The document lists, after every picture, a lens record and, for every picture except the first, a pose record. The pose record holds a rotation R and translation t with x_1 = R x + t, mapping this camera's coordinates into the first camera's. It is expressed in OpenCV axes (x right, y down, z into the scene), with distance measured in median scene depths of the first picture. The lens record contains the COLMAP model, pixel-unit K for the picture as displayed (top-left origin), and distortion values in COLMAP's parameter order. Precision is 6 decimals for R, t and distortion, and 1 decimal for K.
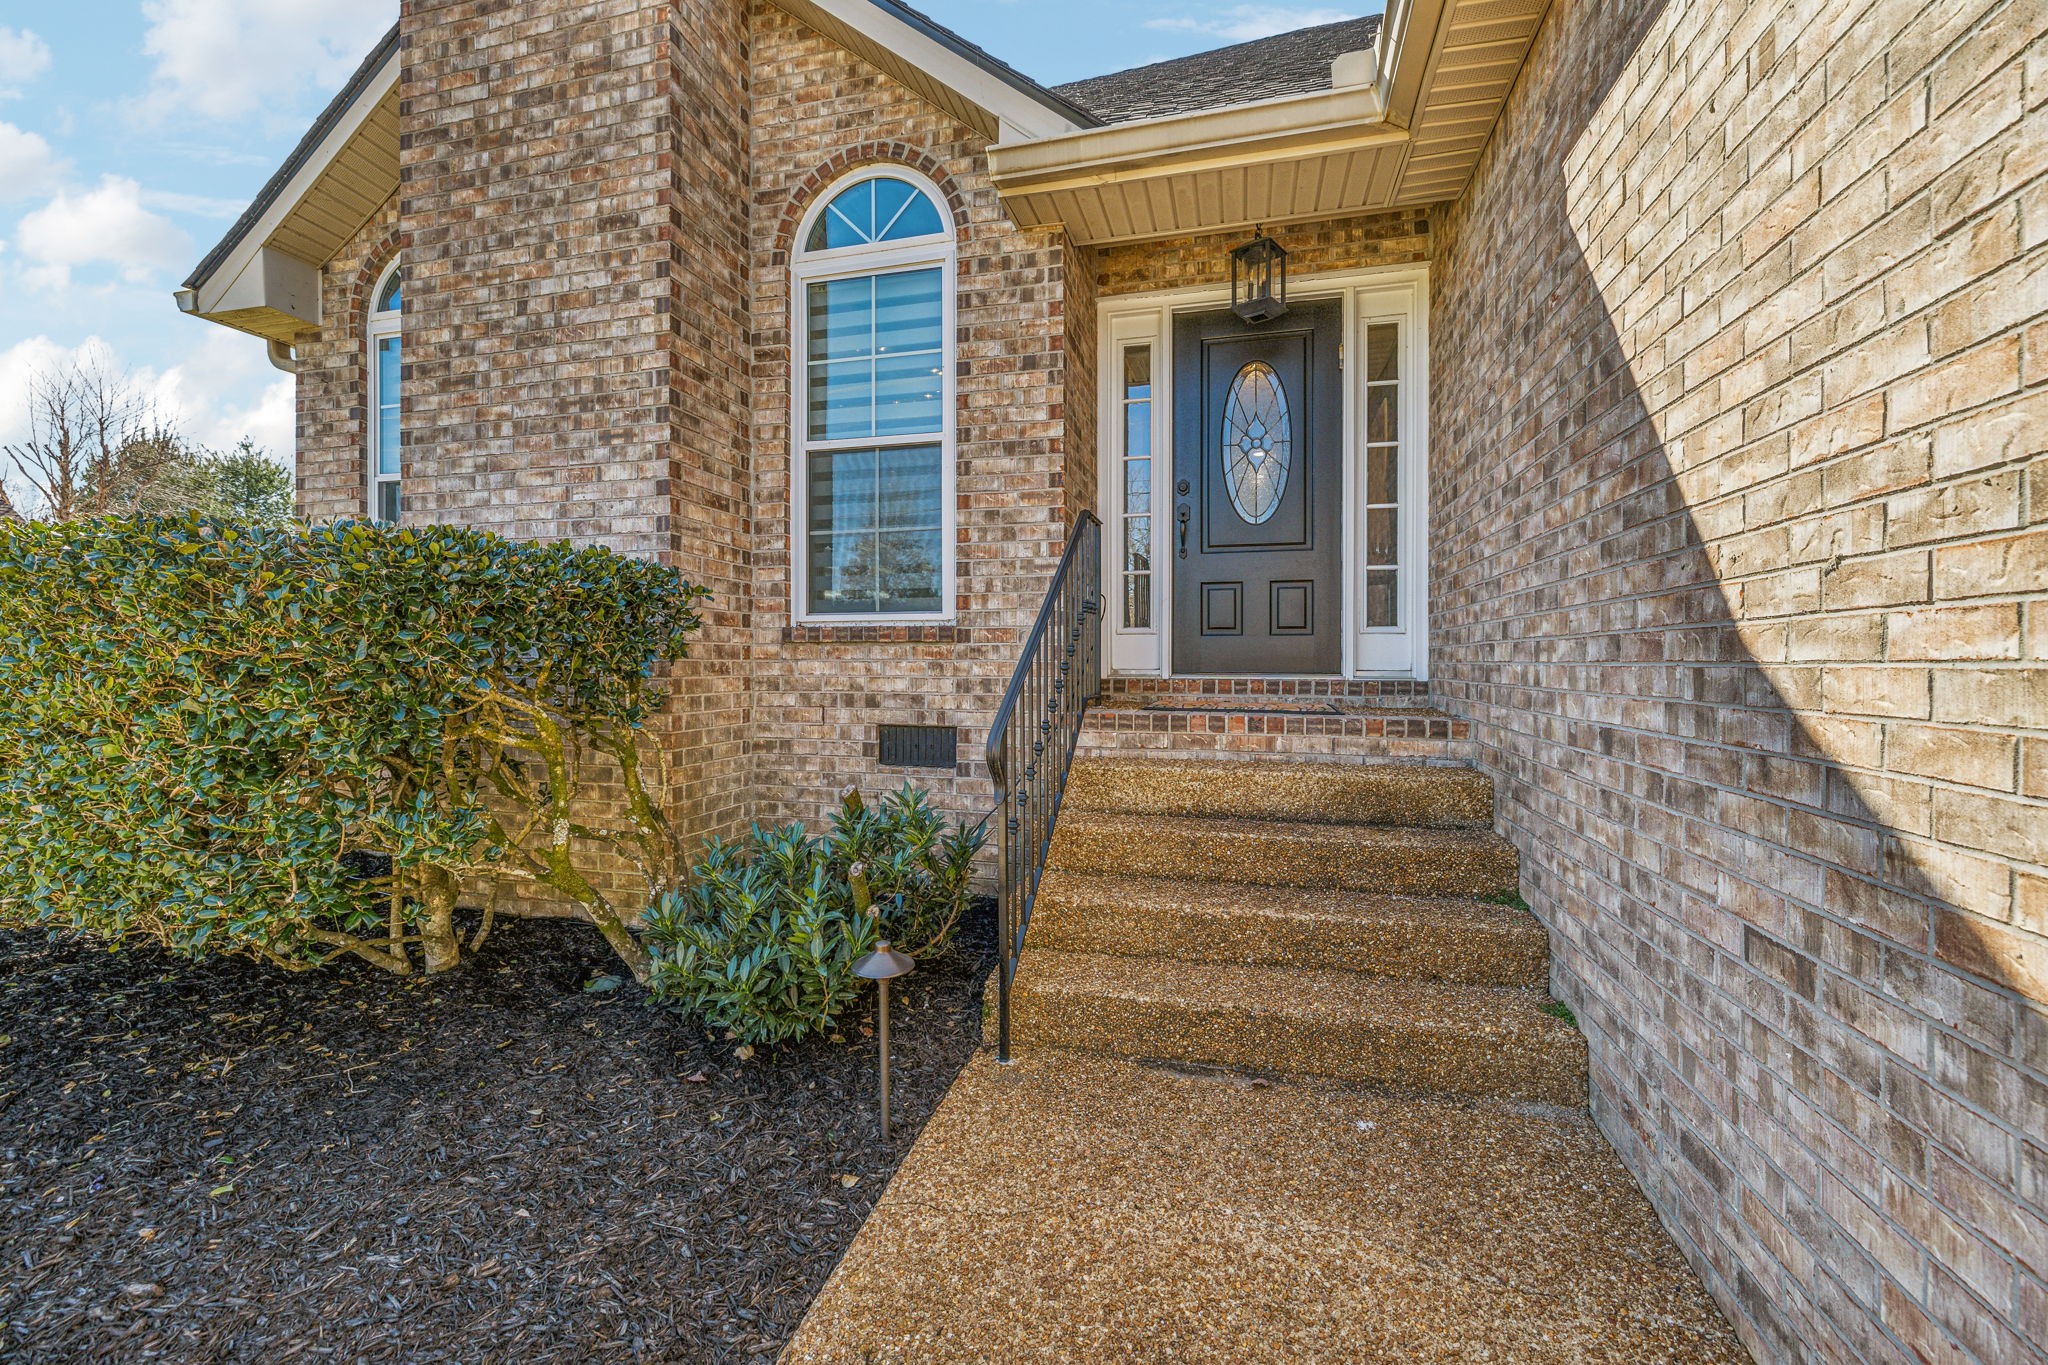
lens RADIAL K [[883.4, 0, 998.2], [0, 883.4, 662.3], [0, 0, 1]] dist [-0.001617, 0.000155]
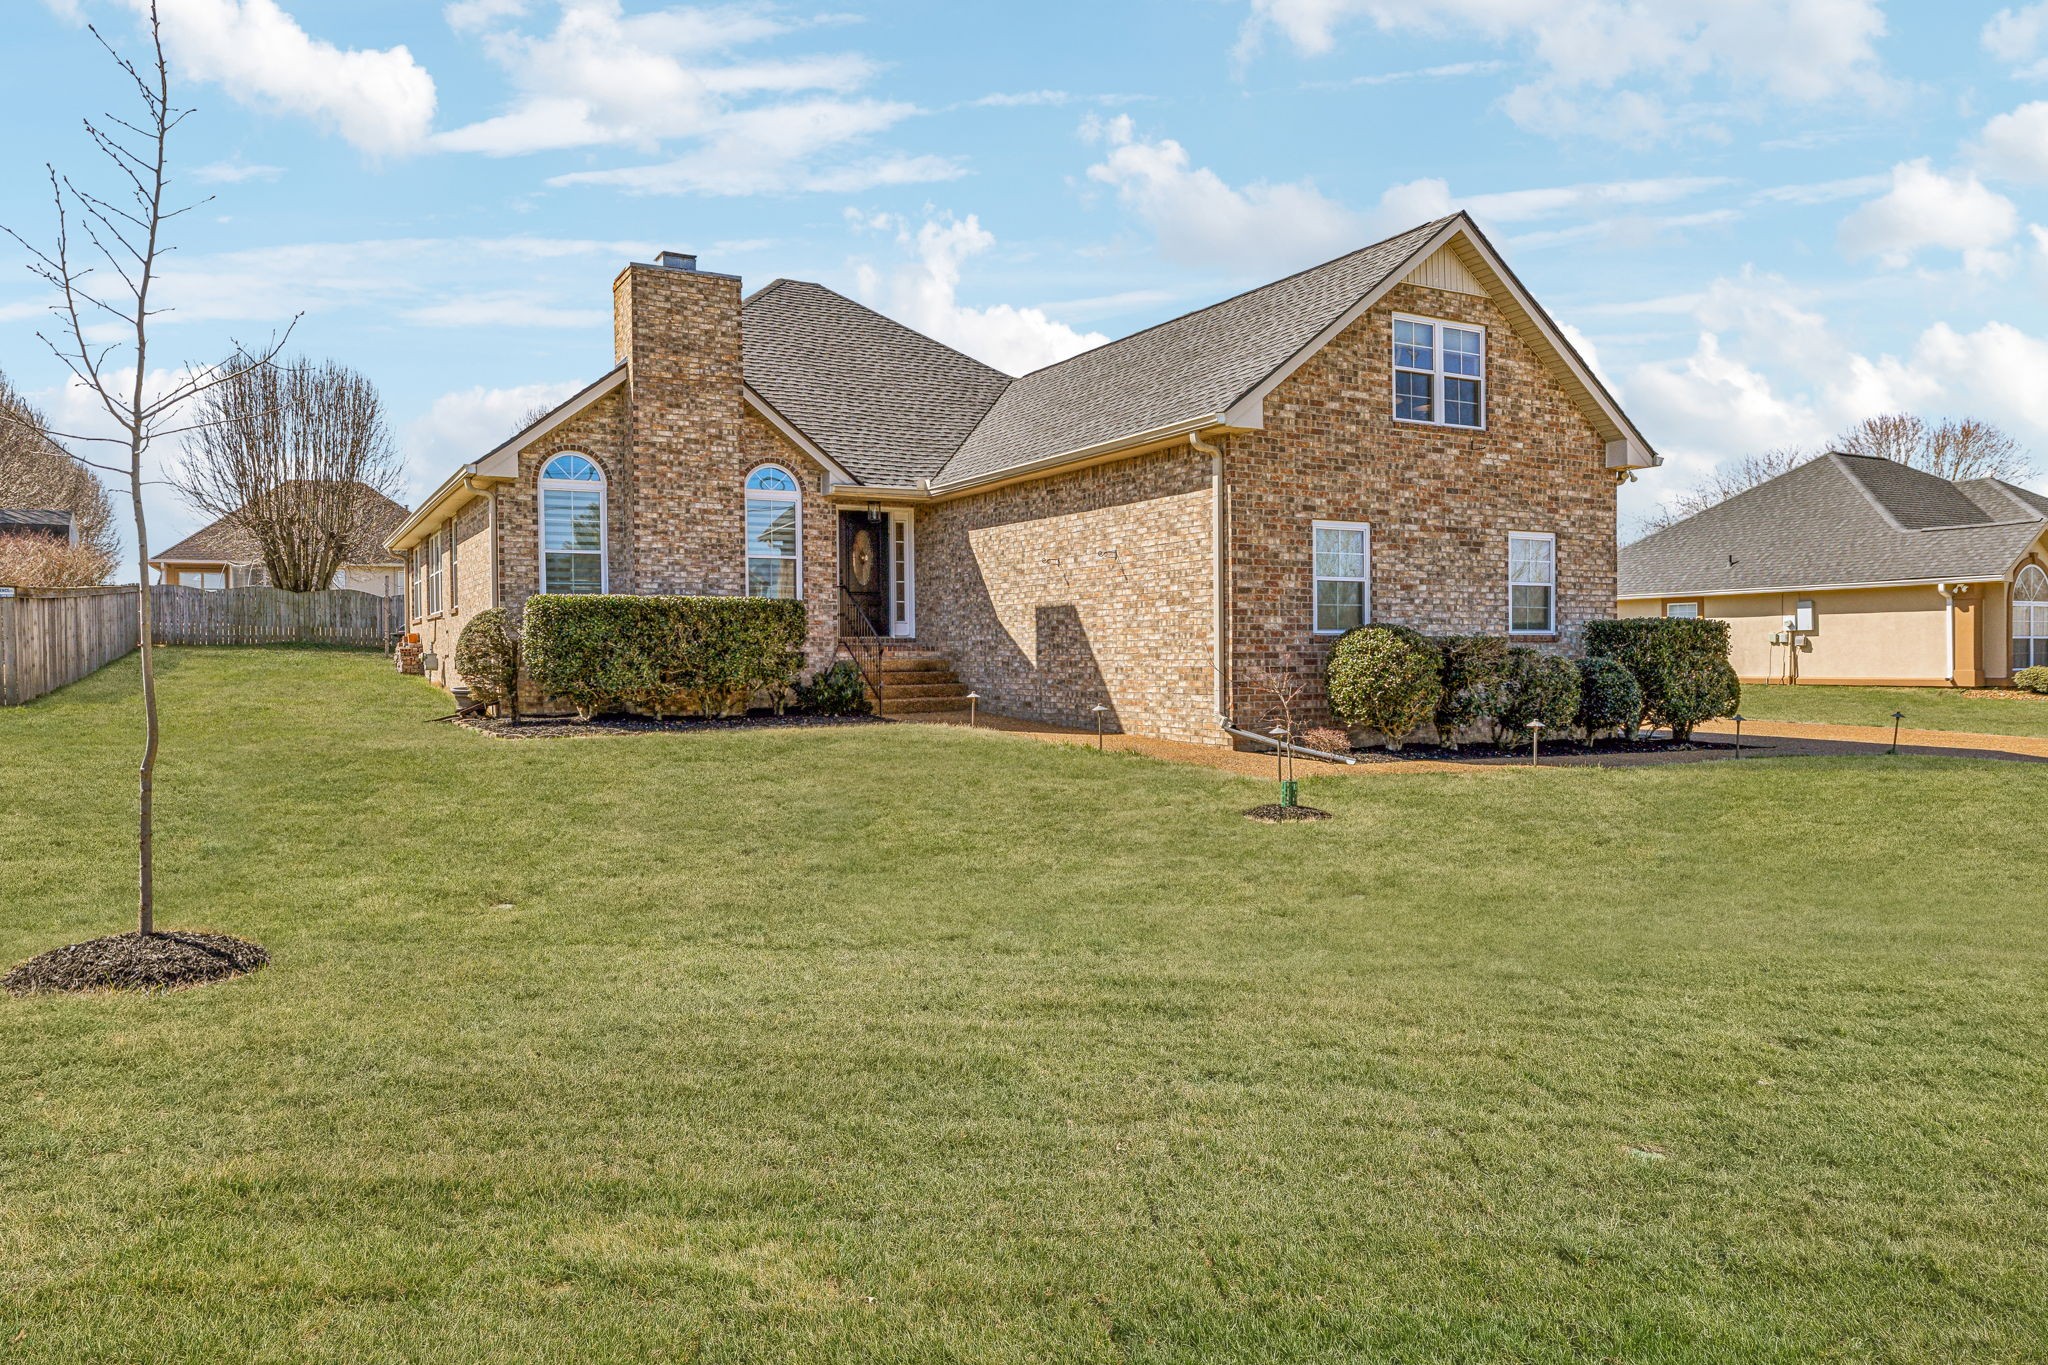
lens RADIAL K [[1550.9, 0, 1025.0], [0, 1550.9, 679.9], [0, 0, 1]] dist [-0.001216, -0.000135]
pose [[0.709398, -0.016329, 0.704619, -3.391595], [0.011503, 0.999867, 0.011591, 0.118094], [-0.704714, -0.000117, 0.709492, -3.471130]]
